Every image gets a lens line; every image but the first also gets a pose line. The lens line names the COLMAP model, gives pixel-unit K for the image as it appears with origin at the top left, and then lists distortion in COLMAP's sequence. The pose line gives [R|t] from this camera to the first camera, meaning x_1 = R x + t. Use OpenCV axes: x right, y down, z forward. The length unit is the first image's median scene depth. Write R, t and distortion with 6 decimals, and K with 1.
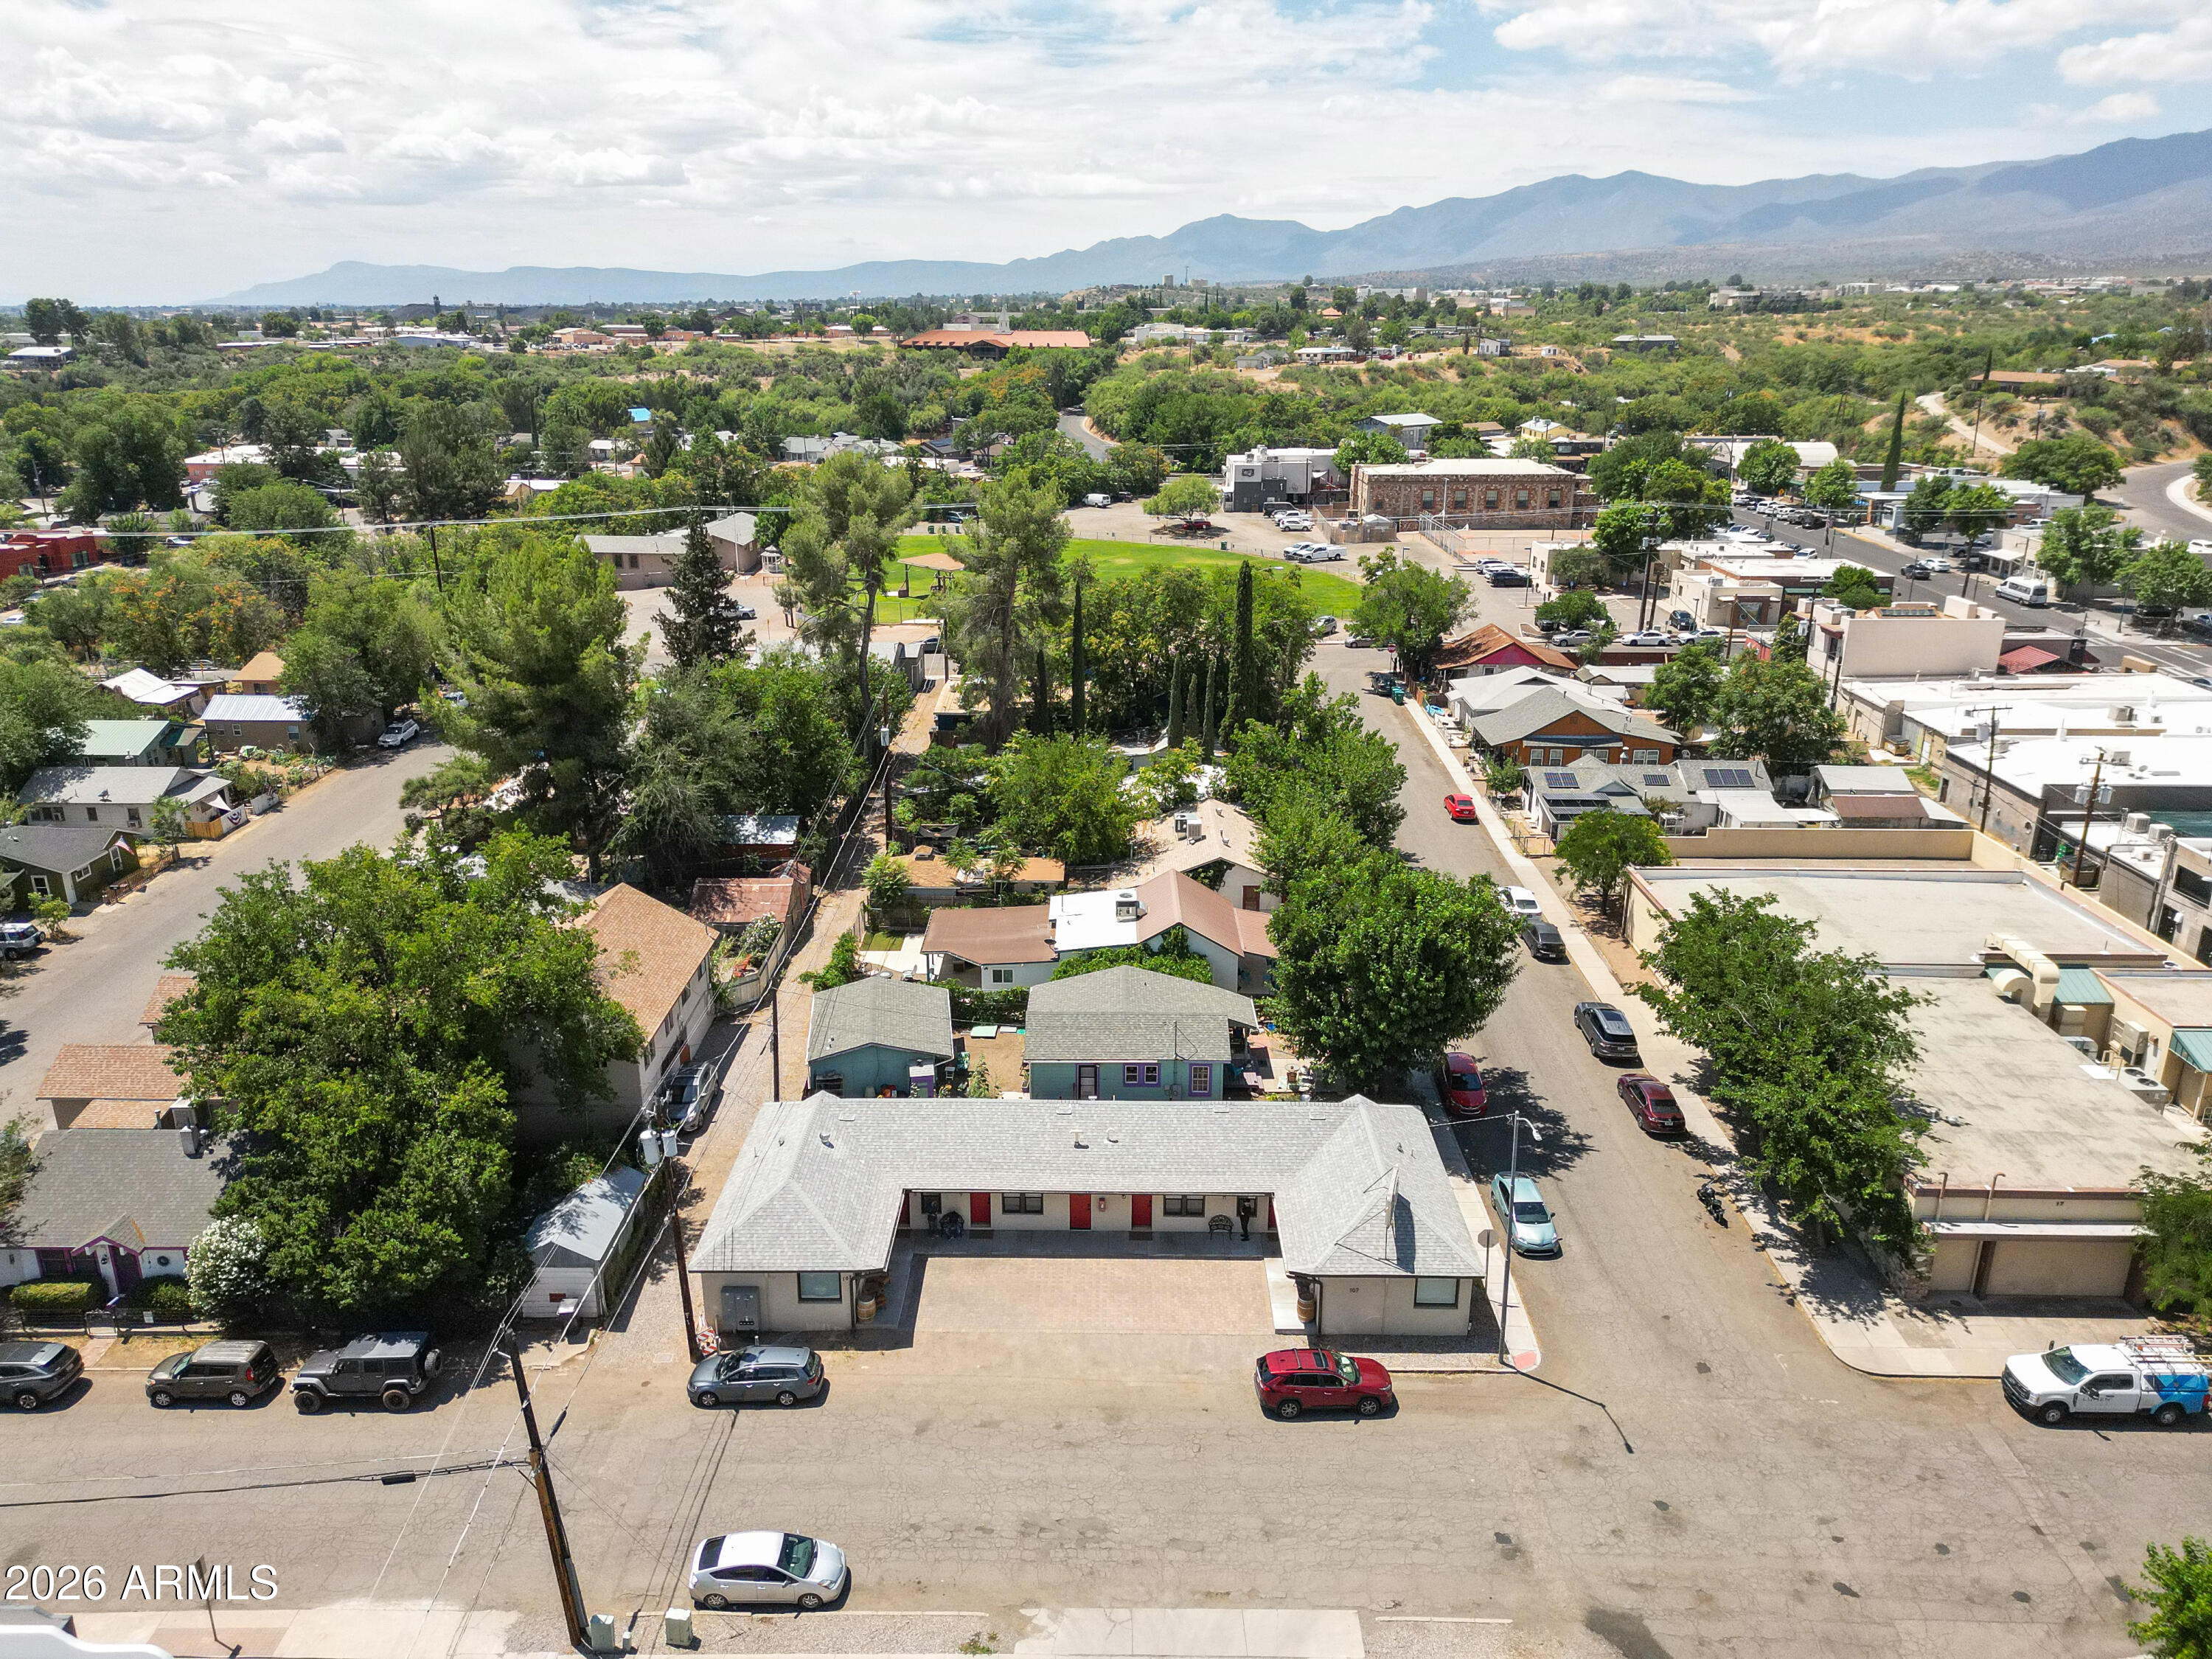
lens RADIAL K [[1540.3, 0, 1106.0], [0, 1540.3, 829.5], [0, 0, 1]] dist [0.076220, -0.085536]
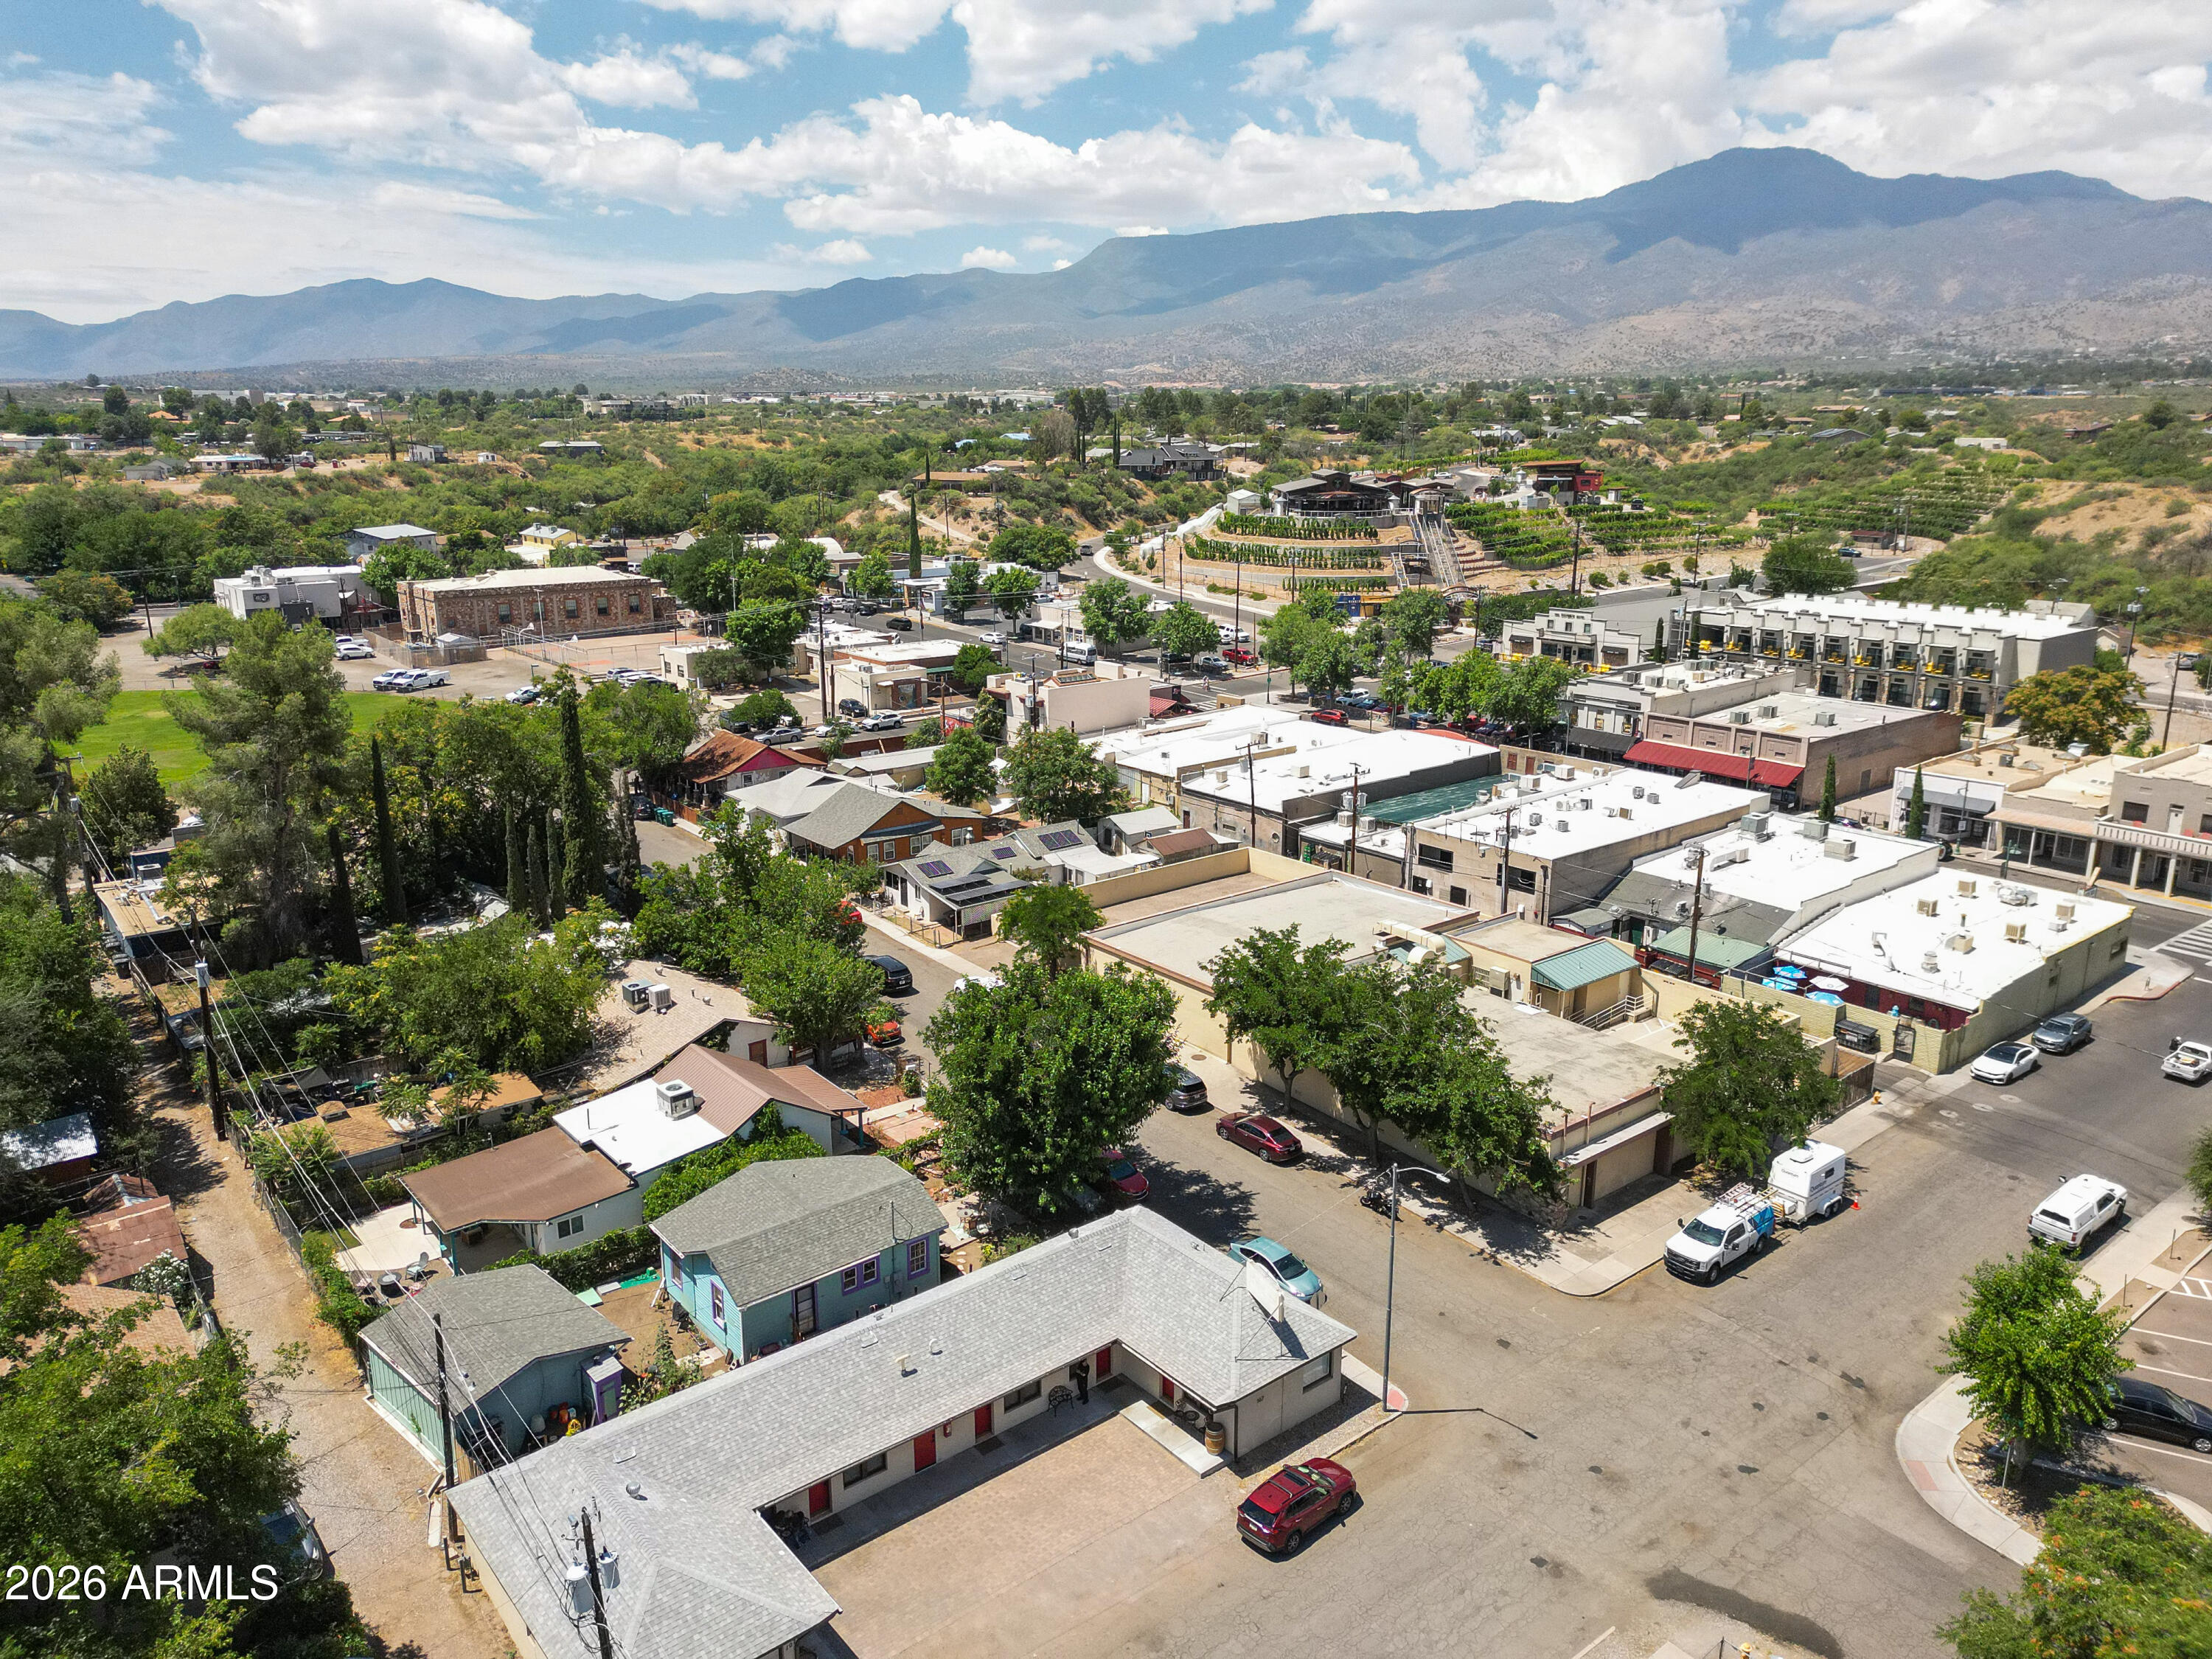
lens RADIAL K [[1540.3, 0, 1106.0], [0, 1540.3, 829.5], [0, 0, 1]] dist [0.076220, -0.085536]
pose [[0.770244, -0.165596, 0.615875, -0.323716], [0.203869, 0.978963, 0.008254, -0.057850], [-0.604285, 0.119200, 0.787801, 0.175332]]
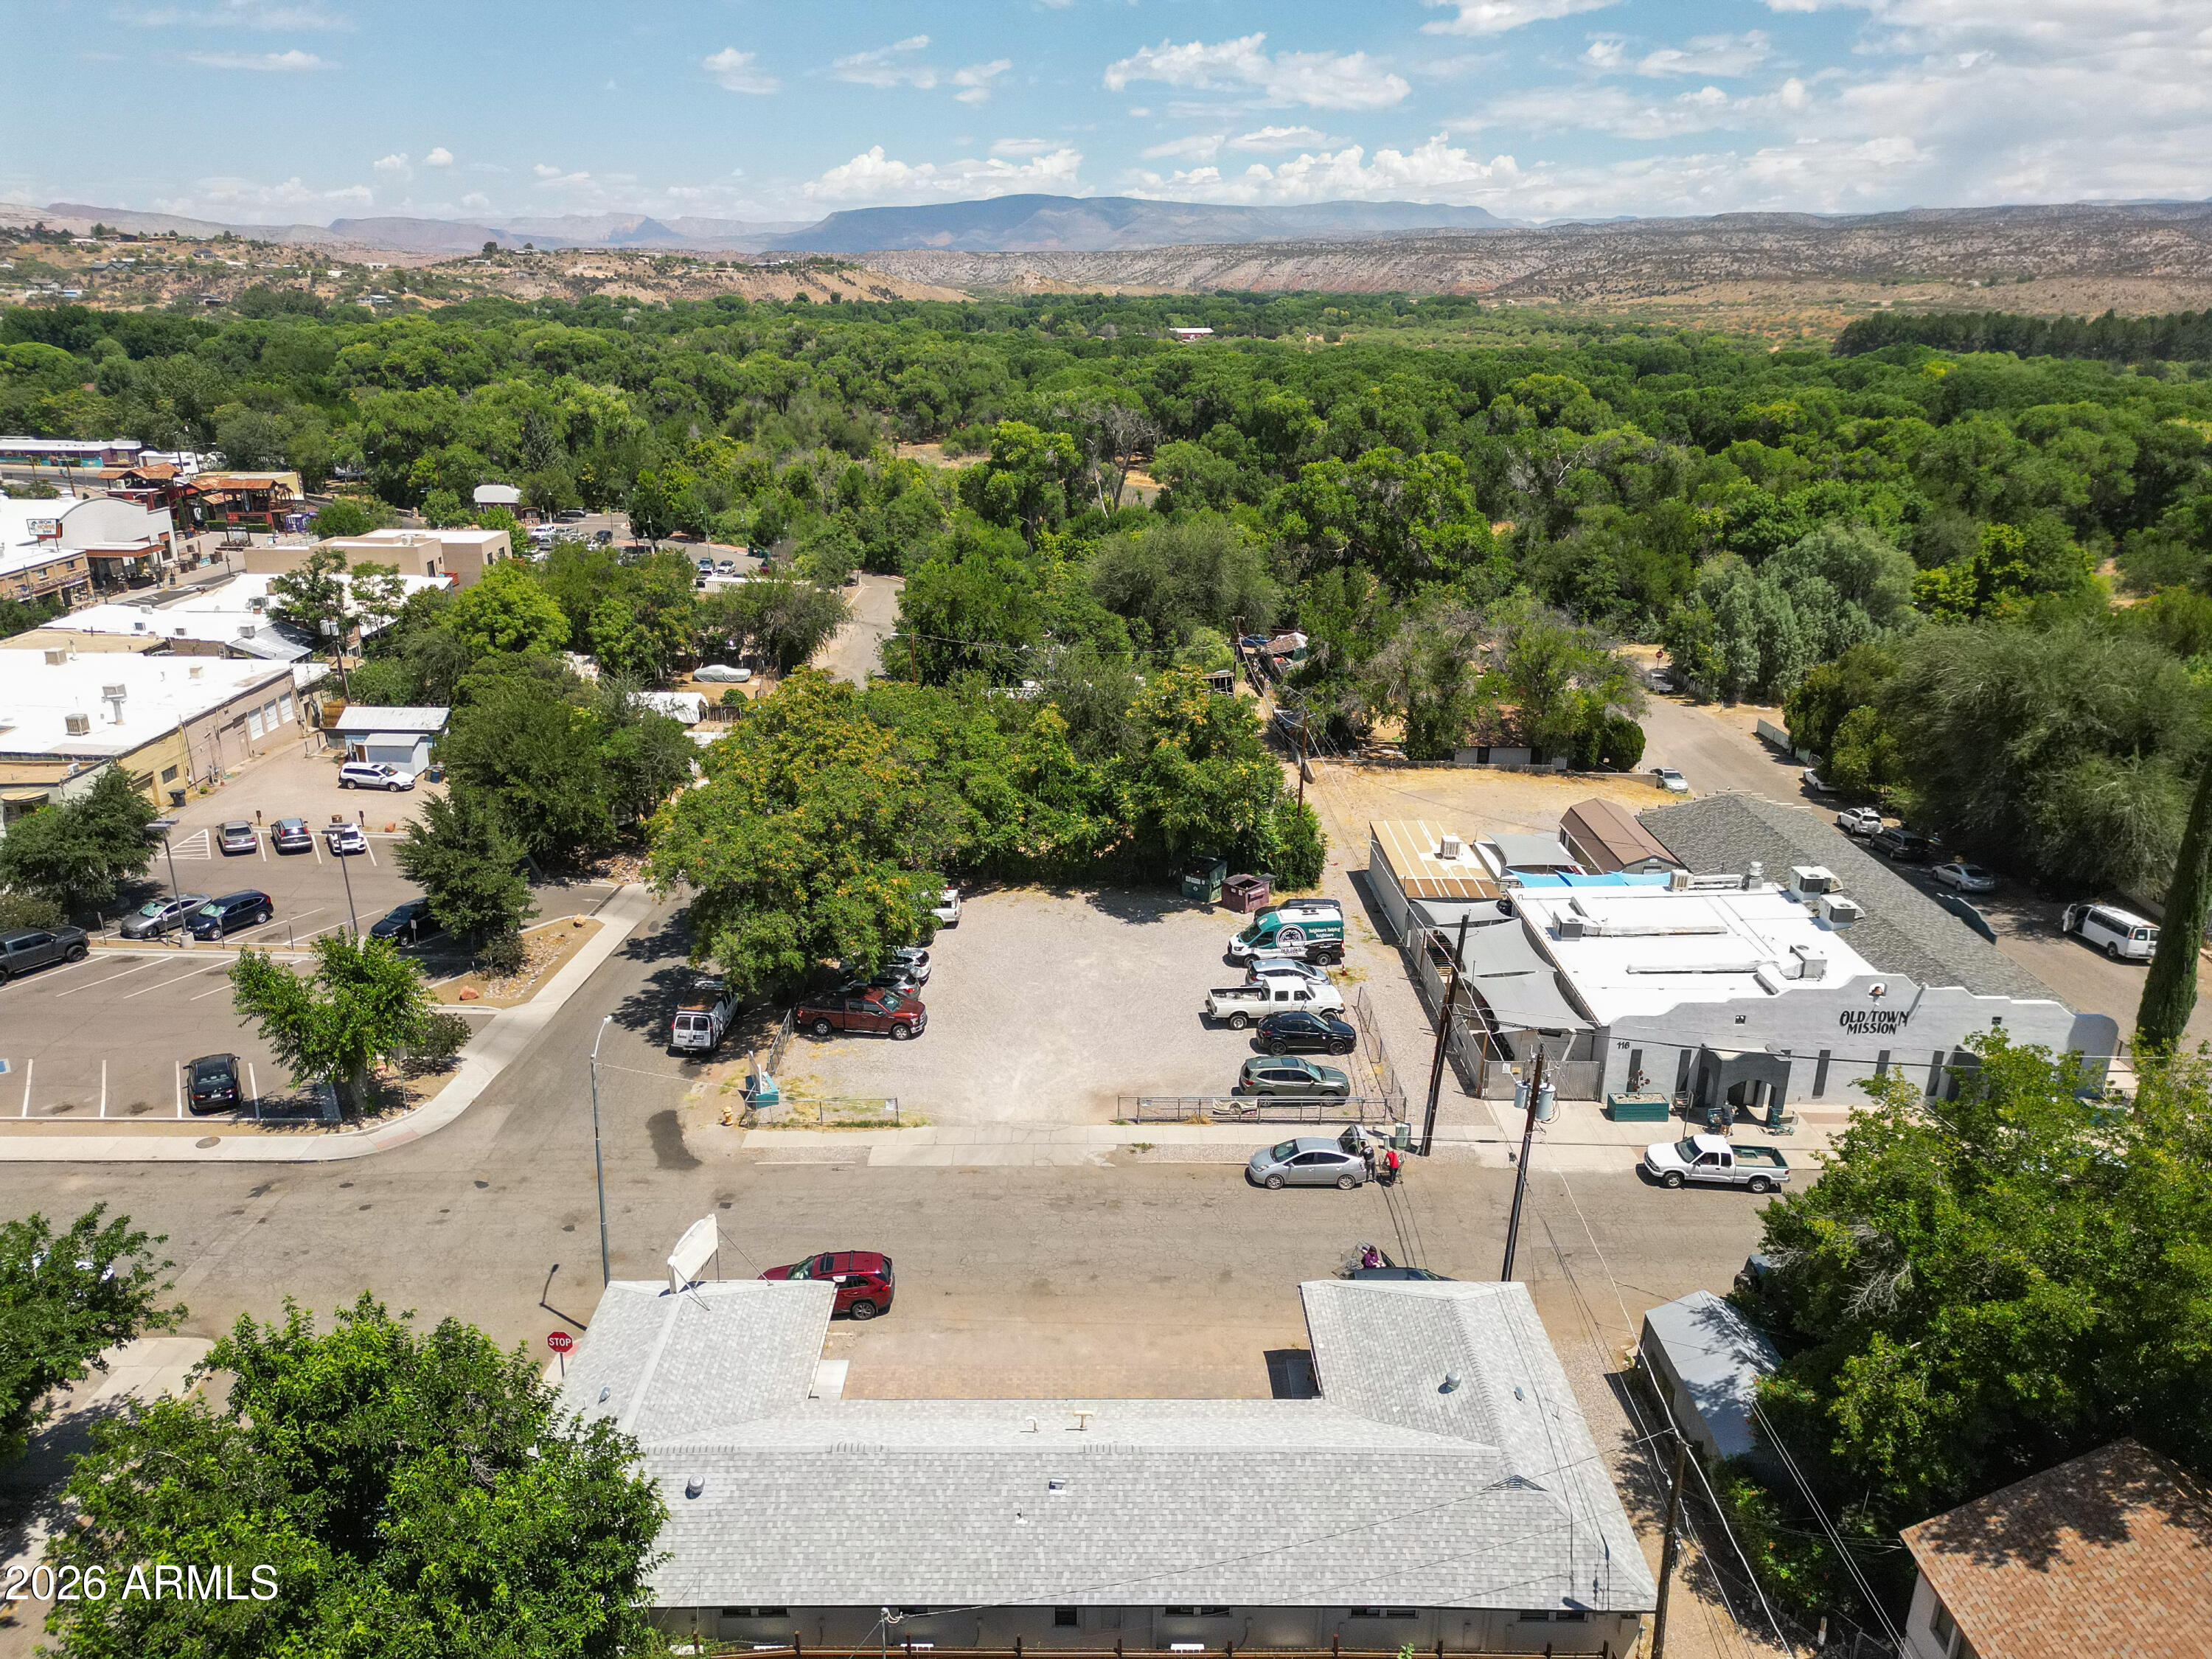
lens RADIAL K [[1509.6, 0, 1110.3], [0, 1509.6, 861.3], [0, 0, 1]] dist [0.108224, -0.105536]
pose [[-0.999886, 0.000488, -0.015060, -0.019253], [-0.009060, 0.779112, 0.626820, -0.308564], [0.012039, 0.626885, -0.779019, 1.067738]]
